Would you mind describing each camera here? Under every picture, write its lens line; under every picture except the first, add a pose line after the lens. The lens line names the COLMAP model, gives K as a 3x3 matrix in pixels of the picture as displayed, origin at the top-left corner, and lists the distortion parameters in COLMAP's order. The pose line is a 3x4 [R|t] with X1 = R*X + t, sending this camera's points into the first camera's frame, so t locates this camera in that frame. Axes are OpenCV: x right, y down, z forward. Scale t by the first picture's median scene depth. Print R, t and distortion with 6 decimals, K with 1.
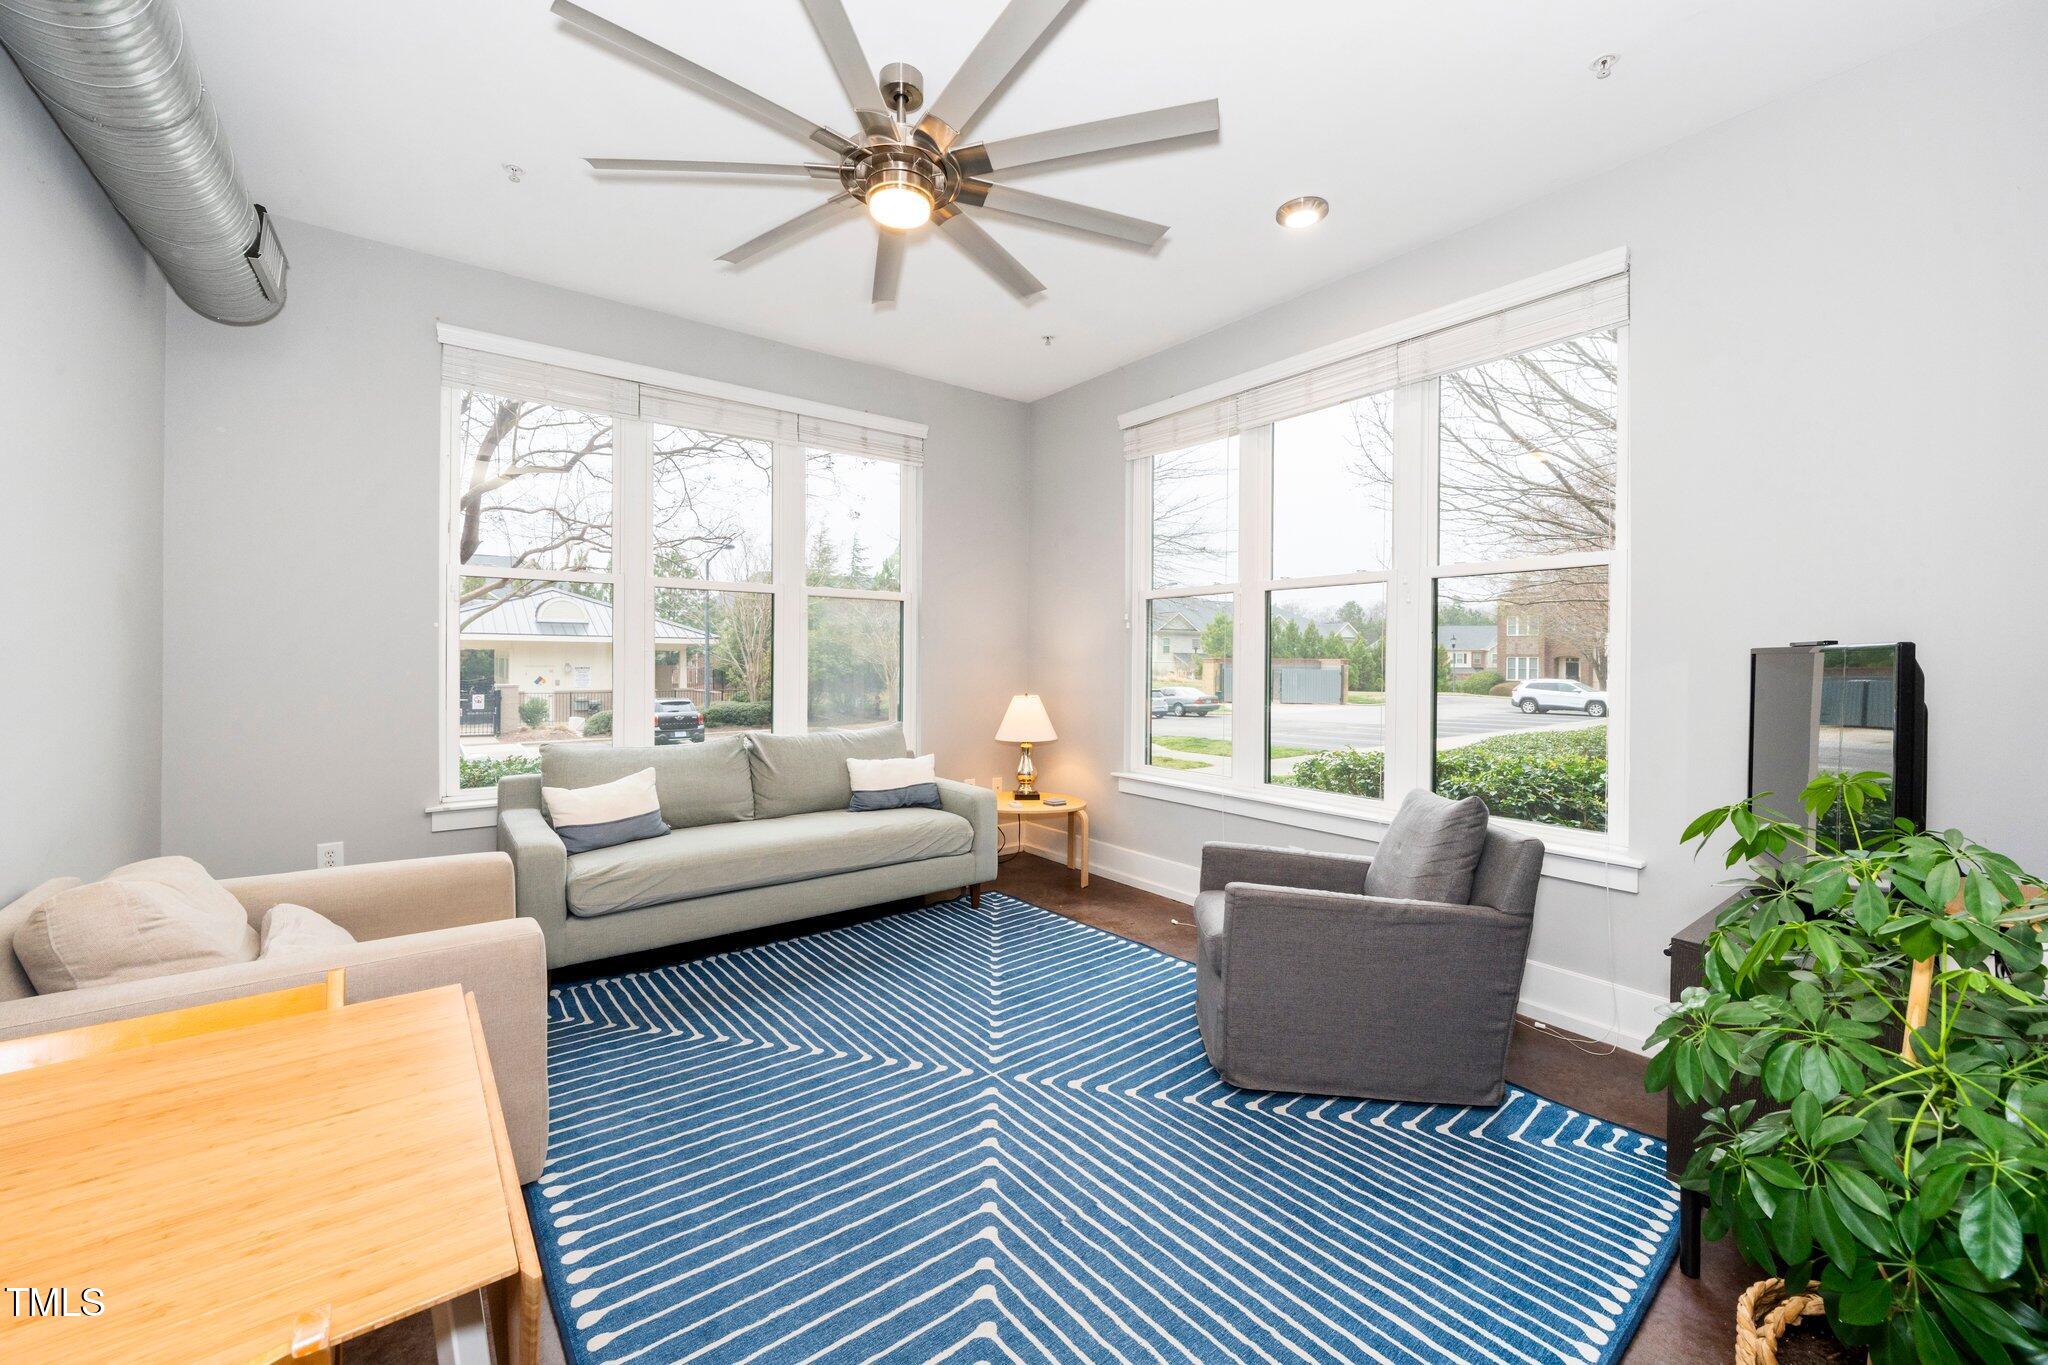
lens RADIAL K [[799.7, 0, 1023.8], [0, 799.7, 668.1], [0, 0, 1]] dist [-0.007273, 0.000365]
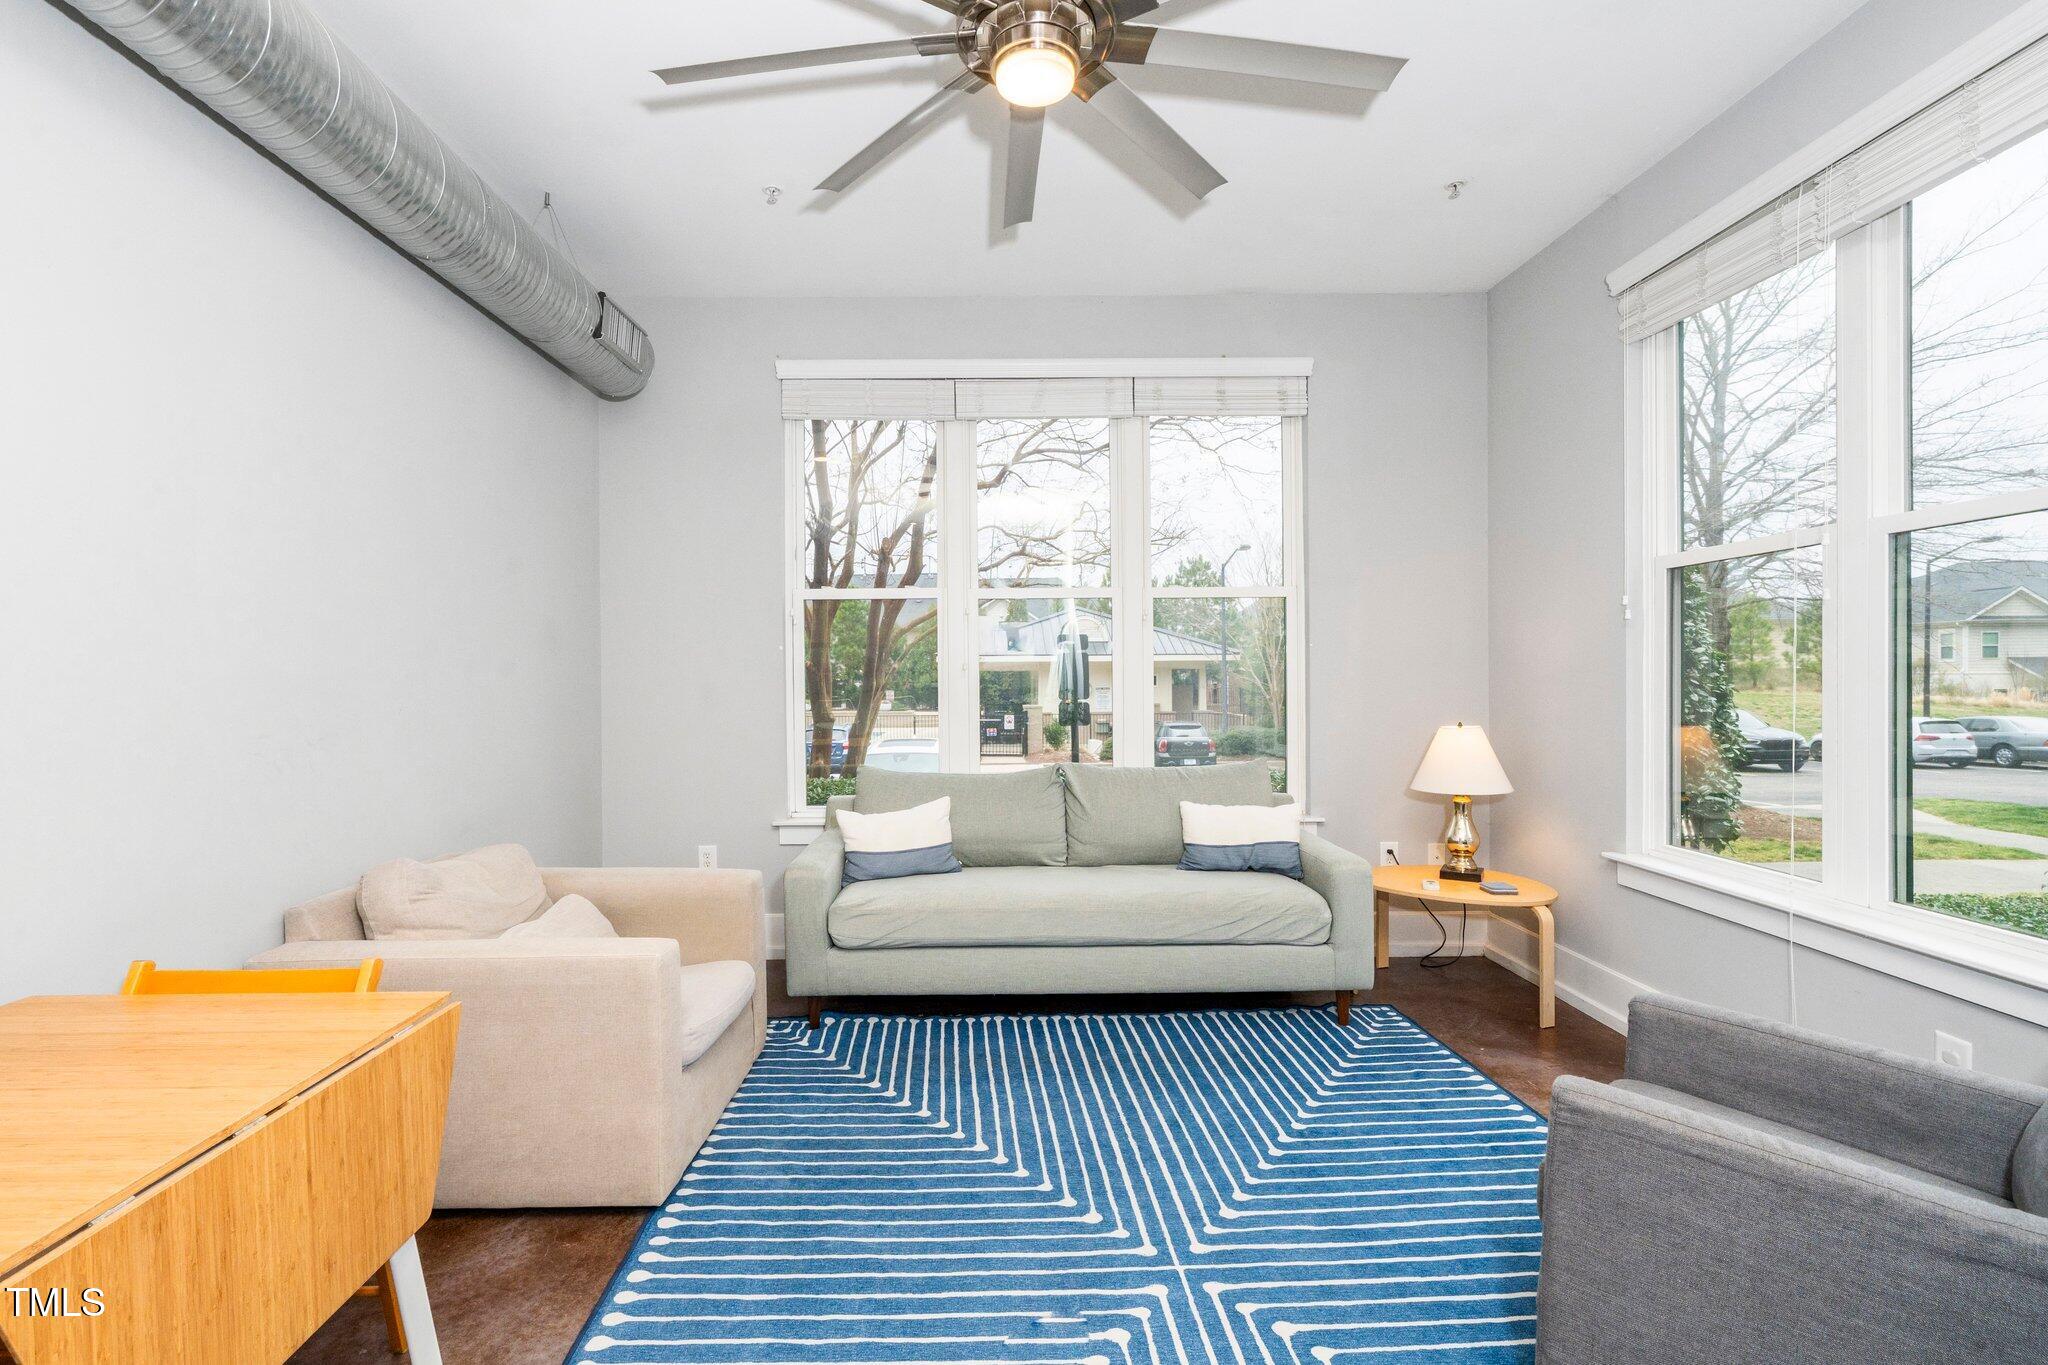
lens RADIAL K [[942.8, 0, 1016.6], [0, 942.8, 691.0], [0, 0, 1]] dist [-0.004452, -0.000281]
pose [[0.796144, -0.002799, -0.605100, 0.258700], [0.005100, 0.999985, 0.002085, 0.001648], [0.605085, -0.004746, 0.796146, 0.193954]]
